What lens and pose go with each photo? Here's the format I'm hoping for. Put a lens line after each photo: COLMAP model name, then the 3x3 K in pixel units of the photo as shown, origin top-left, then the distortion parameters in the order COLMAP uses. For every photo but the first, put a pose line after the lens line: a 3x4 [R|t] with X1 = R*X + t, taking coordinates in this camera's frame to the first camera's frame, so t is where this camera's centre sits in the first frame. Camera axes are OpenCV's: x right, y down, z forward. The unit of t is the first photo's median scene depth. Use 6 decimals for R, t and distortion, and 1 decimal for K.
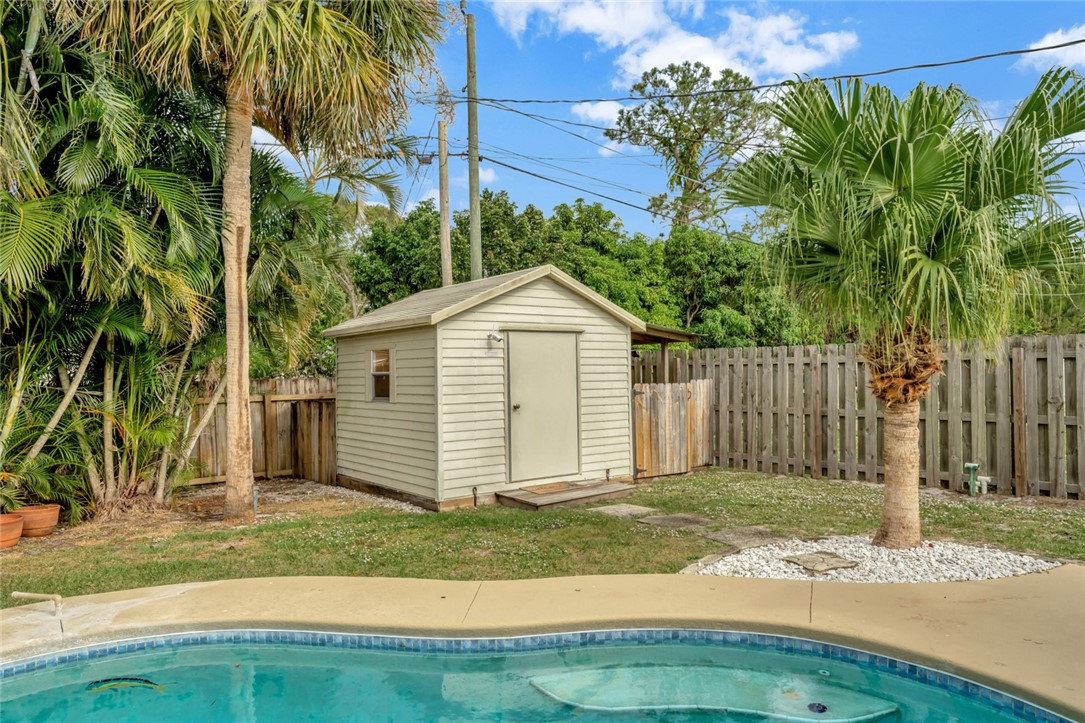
lens RADIAL K [[732.0, 0, 542.5], [0, 732.0, 361.5], [0, 0, 1]] dist [0.006750, 0.000077]
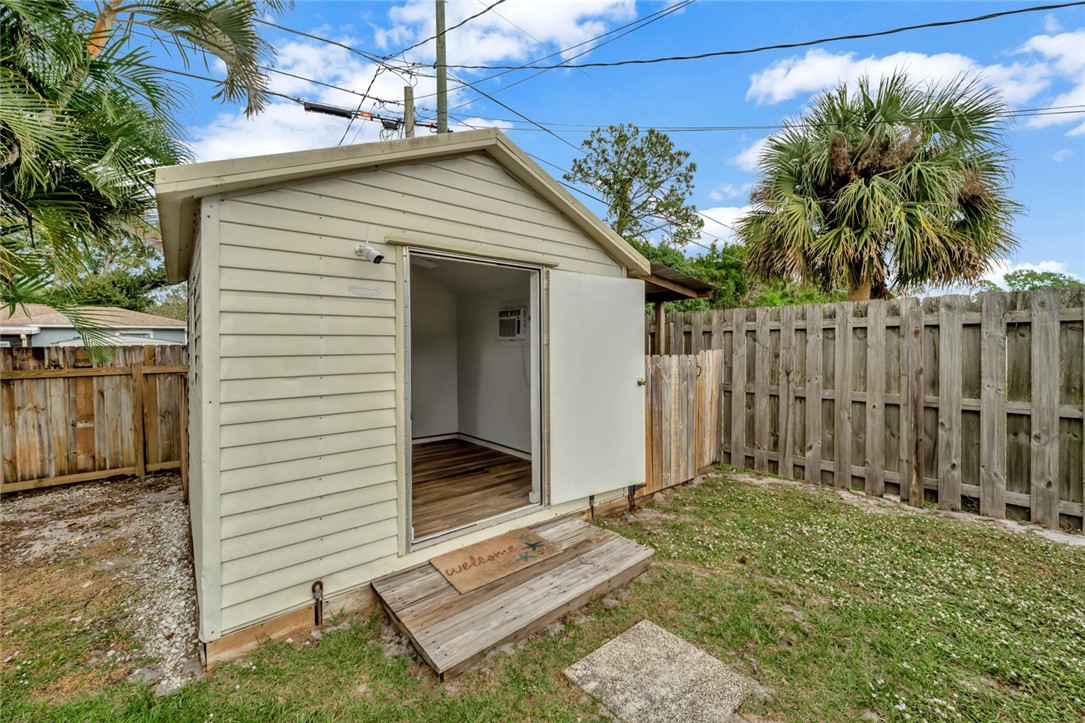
lens RADIAL K [[443.1, 0, 542.5], [0, 443.1, 361.5], [0, 0, 1]] dist [0.000568, 0.000005]
pose [[0.998764, 0.006422, 0.049296, 0.026314], [-0.008737, 0.998862, 0.046883, 0.017635], [-0.048939, -0.047255, 0.997683, 0.598969]]
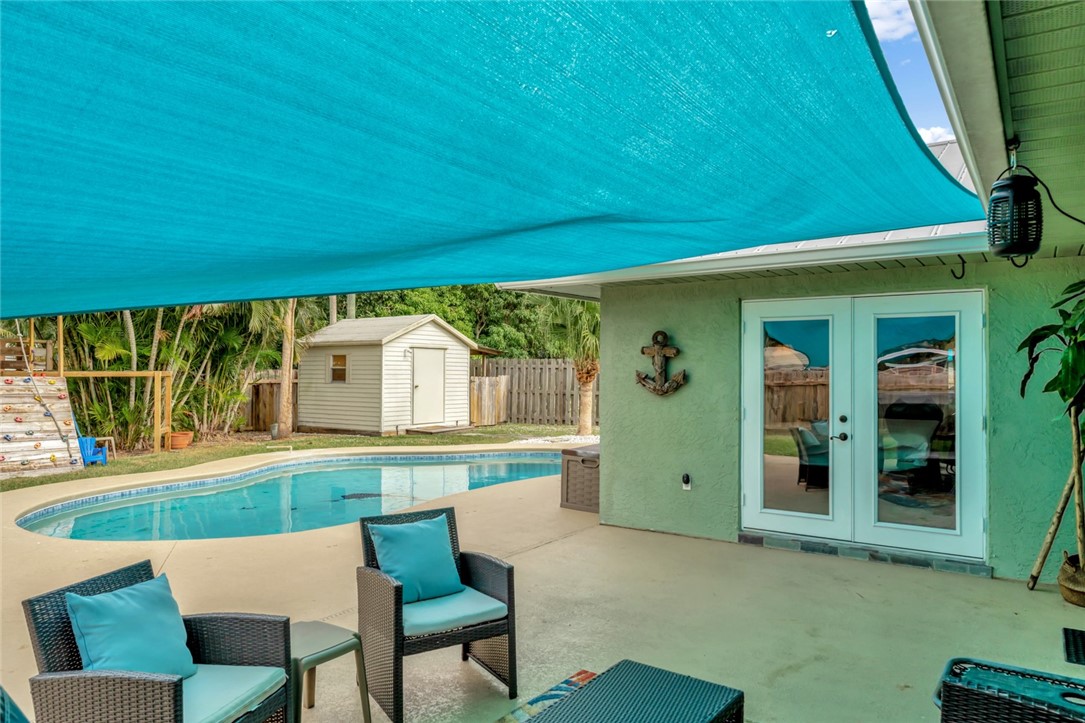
lens RADIAL K [[732.0, 0, 542.5], [0, 732.0, 361.5], [0, 0, 1]] dist [0.006750, 0.000077]
pose [[0.951473, 0.027042, 0.306541, -0.274420], [-0.026150, 0.999633, -0.007017, -0.000126], [-0.306618, -0.001339, 0.951832, -0.843383]]
